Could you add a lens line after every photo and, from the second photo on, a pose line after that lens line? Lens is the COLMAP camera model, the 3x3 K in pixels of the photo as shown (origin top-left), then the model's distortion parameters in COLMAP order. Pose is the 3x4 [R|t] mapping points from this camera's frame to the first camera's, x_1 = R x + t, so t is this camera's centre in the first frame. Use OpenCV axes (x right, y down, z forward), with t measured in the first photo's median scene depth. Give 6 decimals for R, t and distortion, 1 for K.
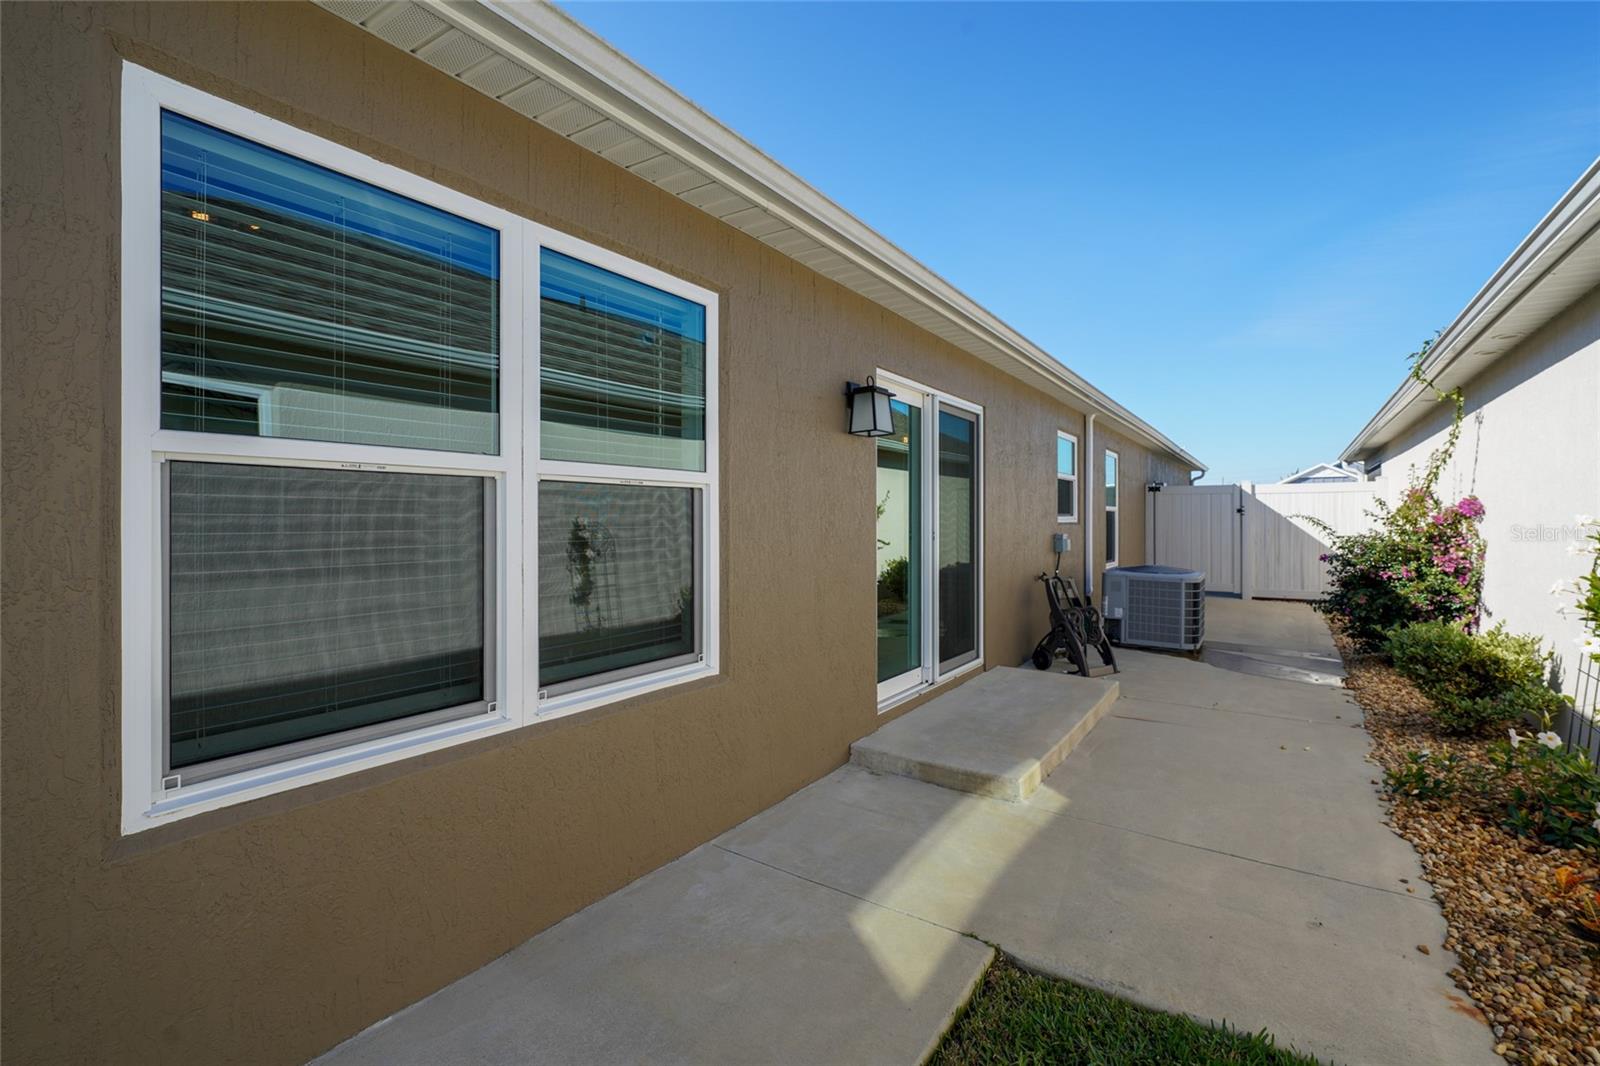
lens RADIAL K [[708.7, 0, 828.5], [0, 708.7, 521.2], [0, 0, 1]] dist [-0.001865, 0.000056]
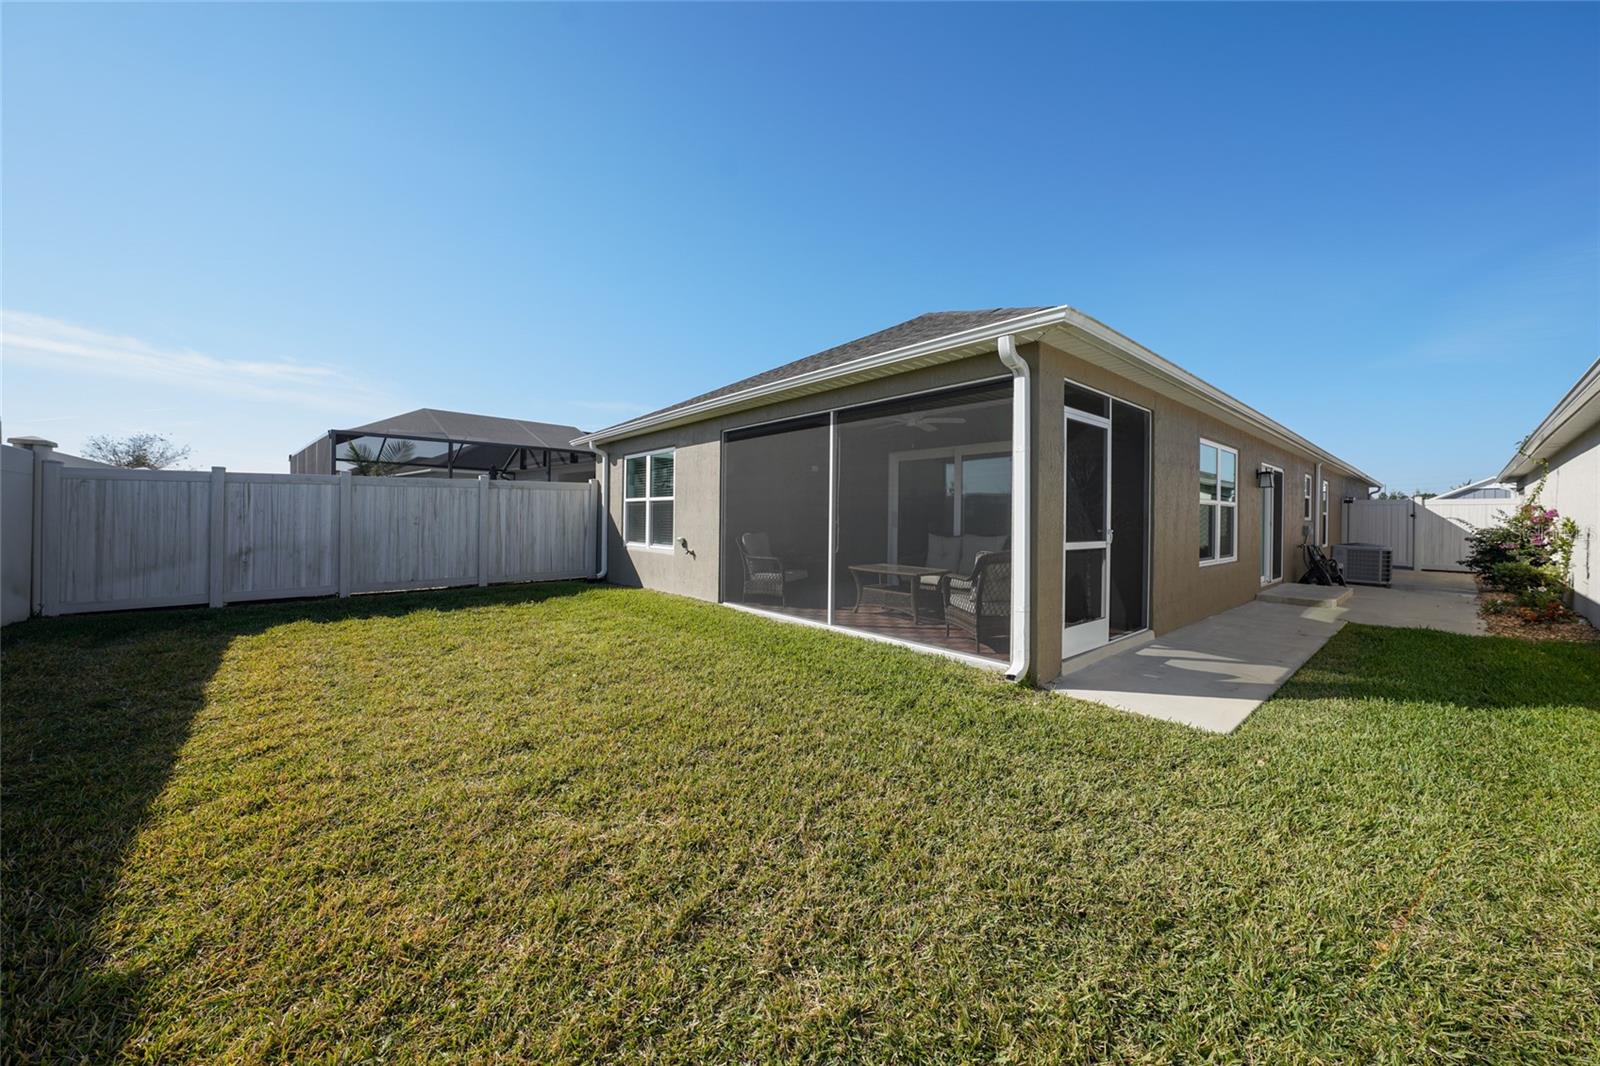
lens RADIAL K [[587.8, 0, 803.6], [0, 587.8, 527.6], [0, 0, 1]] dist [-0.019621, 0.003343]
pose [[0.961975, 0.014090, -0.272772, -0.601009], [-0.011125, 0.999861, 0.012414, 0.017931], [0.272909, -0.008907, 0.961999, -0.978064]]
